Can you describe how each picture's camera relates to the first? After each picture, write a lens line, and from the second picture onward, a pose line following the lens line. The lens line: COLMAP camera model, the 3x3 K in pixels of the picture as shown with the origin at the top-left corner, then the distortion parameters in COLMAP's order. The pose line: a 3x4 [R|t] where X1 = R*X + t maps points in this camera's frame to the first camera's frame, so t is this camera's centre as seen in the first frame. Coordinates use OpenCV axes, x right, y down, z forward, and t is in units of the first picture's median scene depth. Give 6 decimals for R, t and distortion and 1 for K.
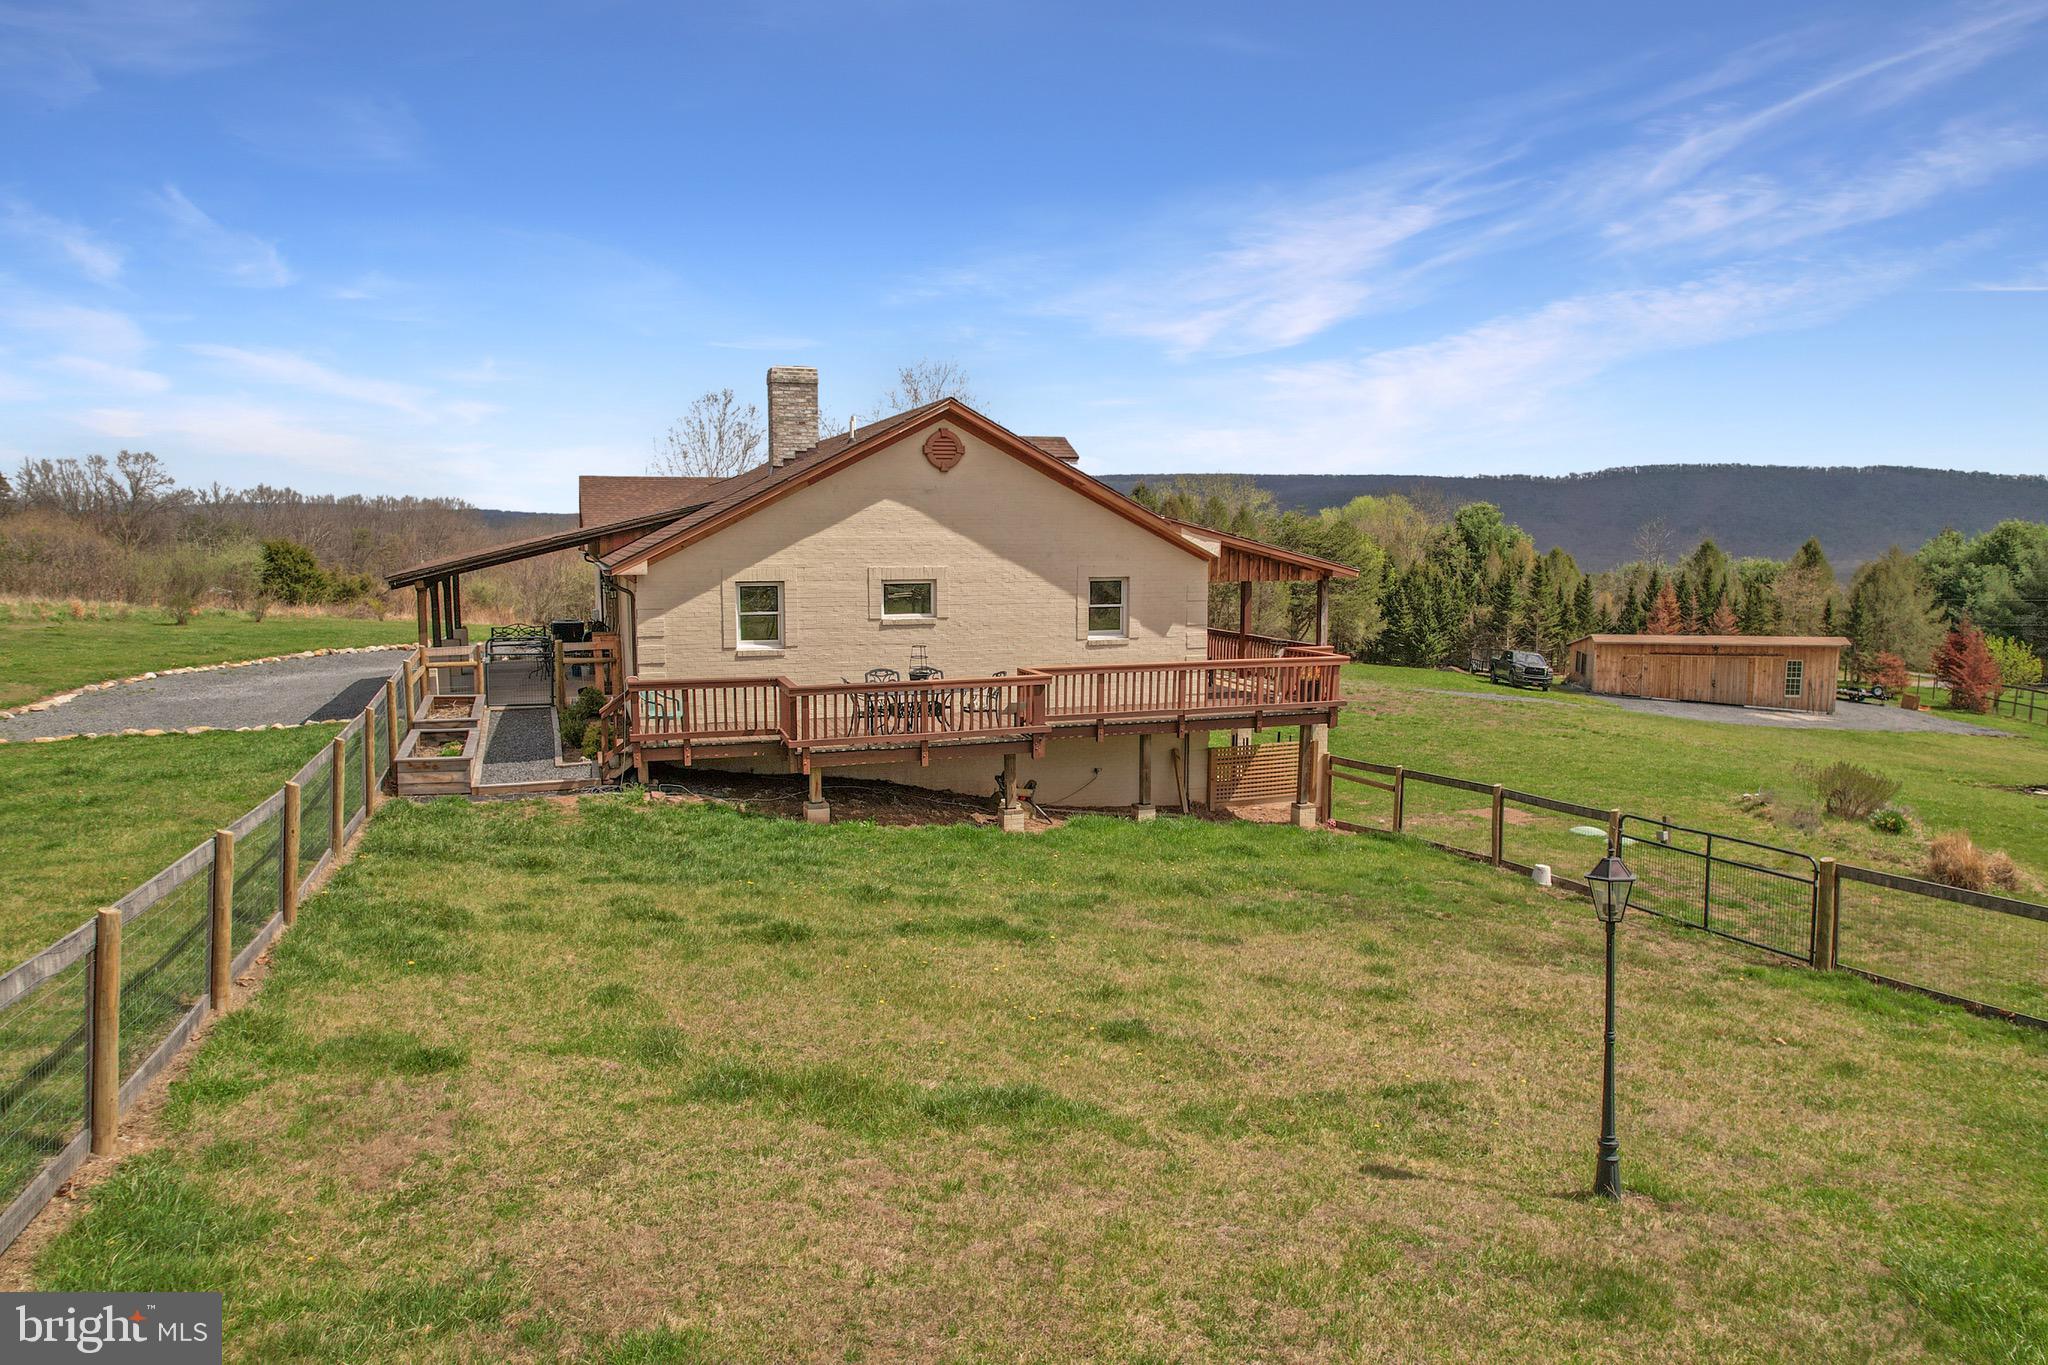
lens RADIAL K [[1301.4, 0, 1032.4], [0, 1301.4, 686.4], [0, 0, 1]] dist [-0.072746, 0.063139]
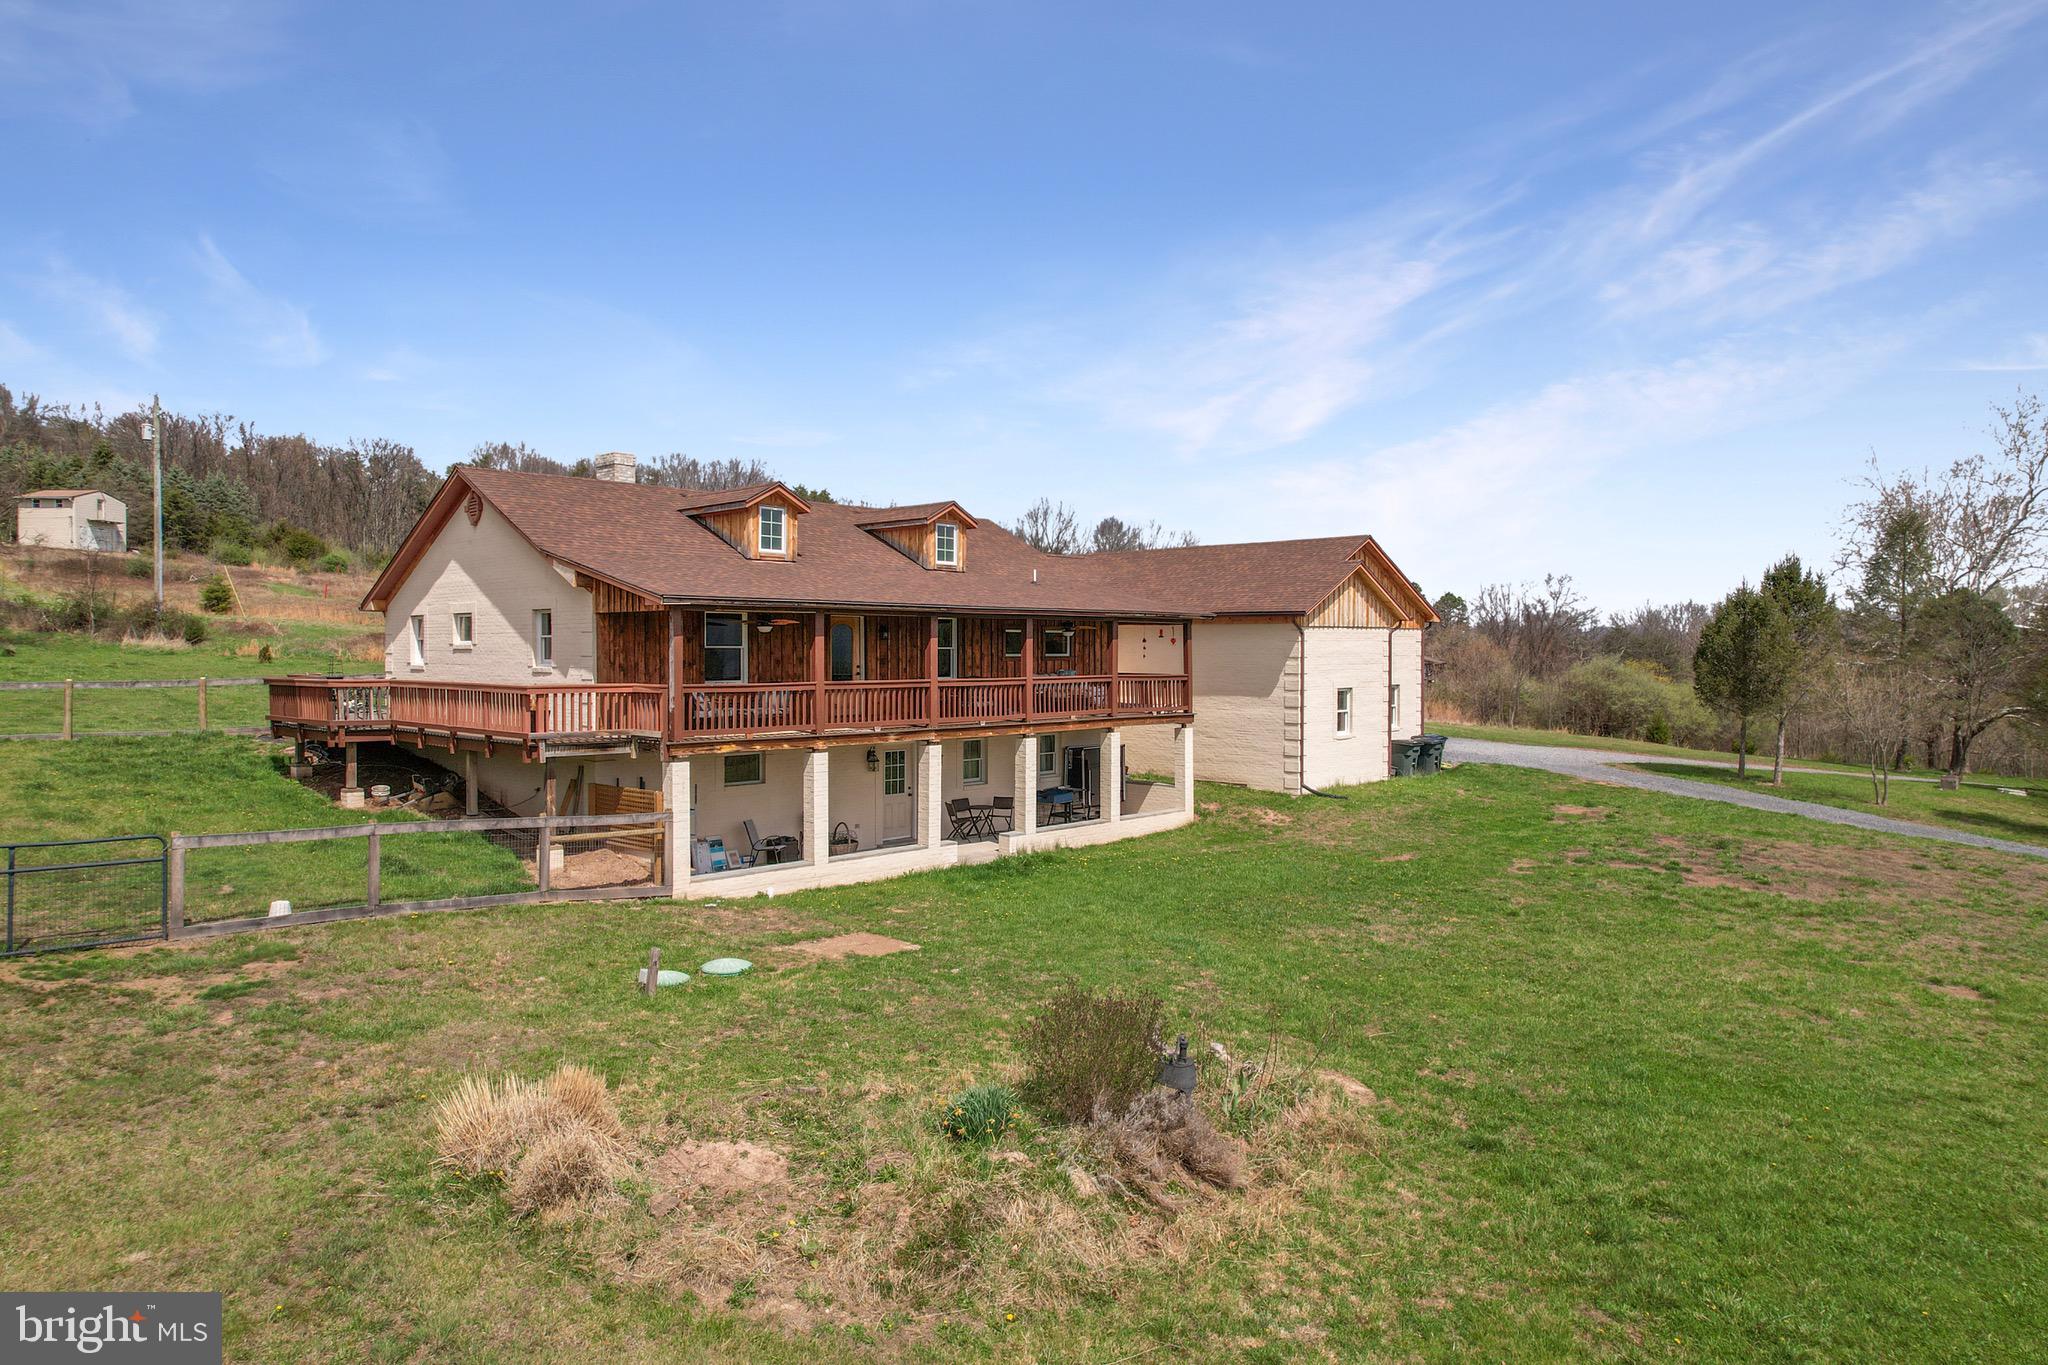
lens RADIAL K [[1301.4, 0, 1032.4], [0, 1301.4, 686.4], [0, 0, 1]] dist [-0.072746, 0.063139]
pose [[0.449364, 0.023407, -0.893042, 1.240560], [-0.107561, 0.993802, -0.028075, -0.035726], [0.886850, 0.108672, 0.449097, 0.917315]]
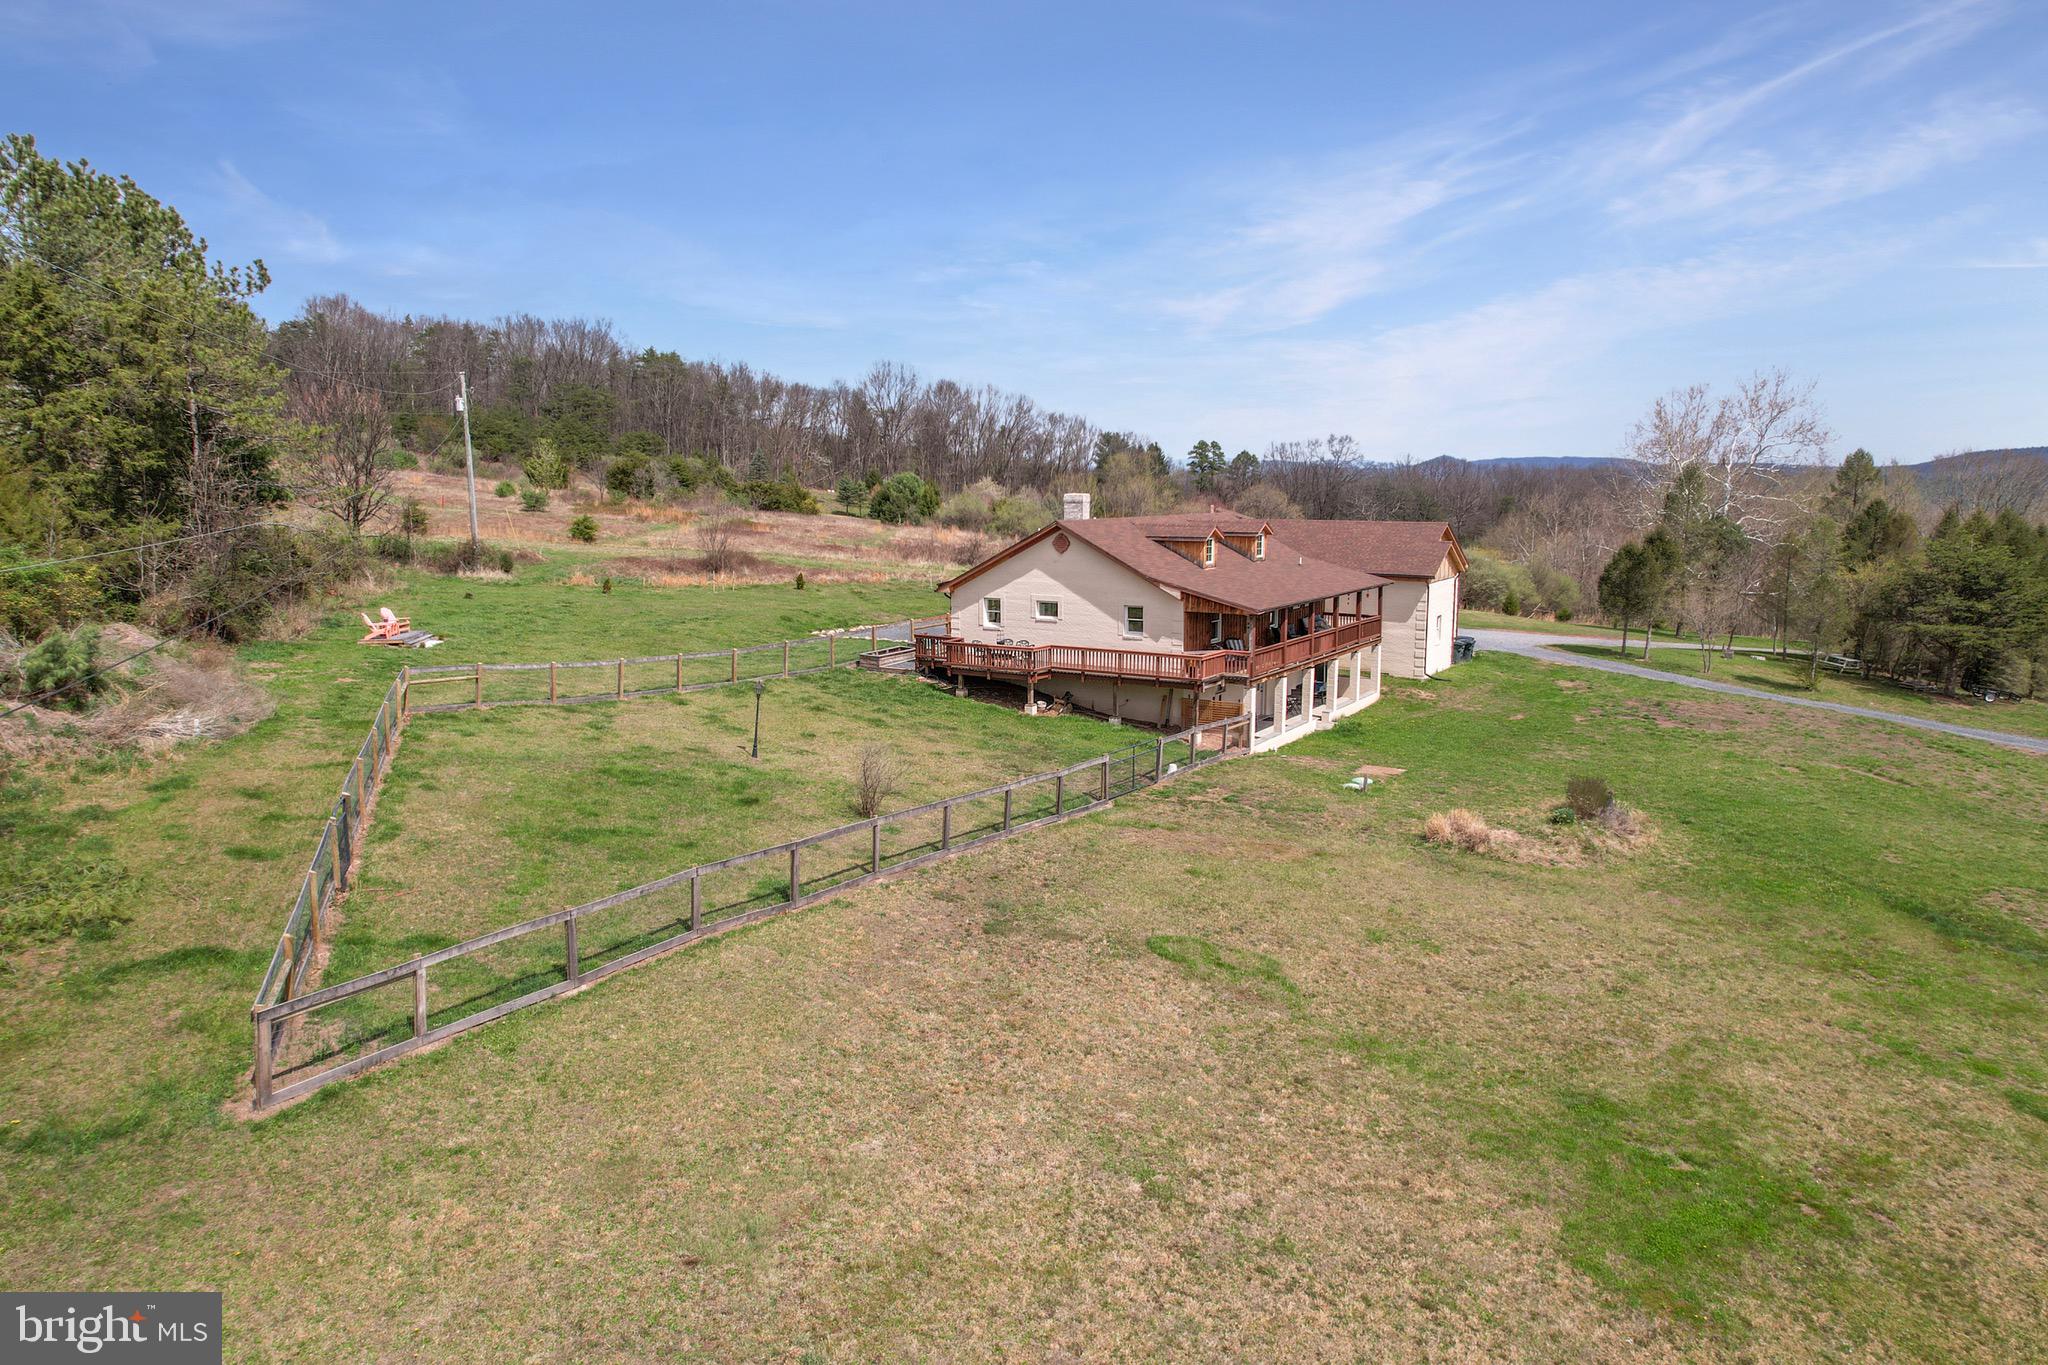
lens RADIAL K [[1301.4, 0, 1032.4], [0, 1301.4, 686.4], [0, 0, 1]] dist [-0.072746, 0.063139]
pose [[0.613366, 0.119565, -0.780696, 1.612752], [-0.091692, 0.992571, 0.079974, -0.110796], [0.784458, 0.022531, 0.619772, -0.391531]]
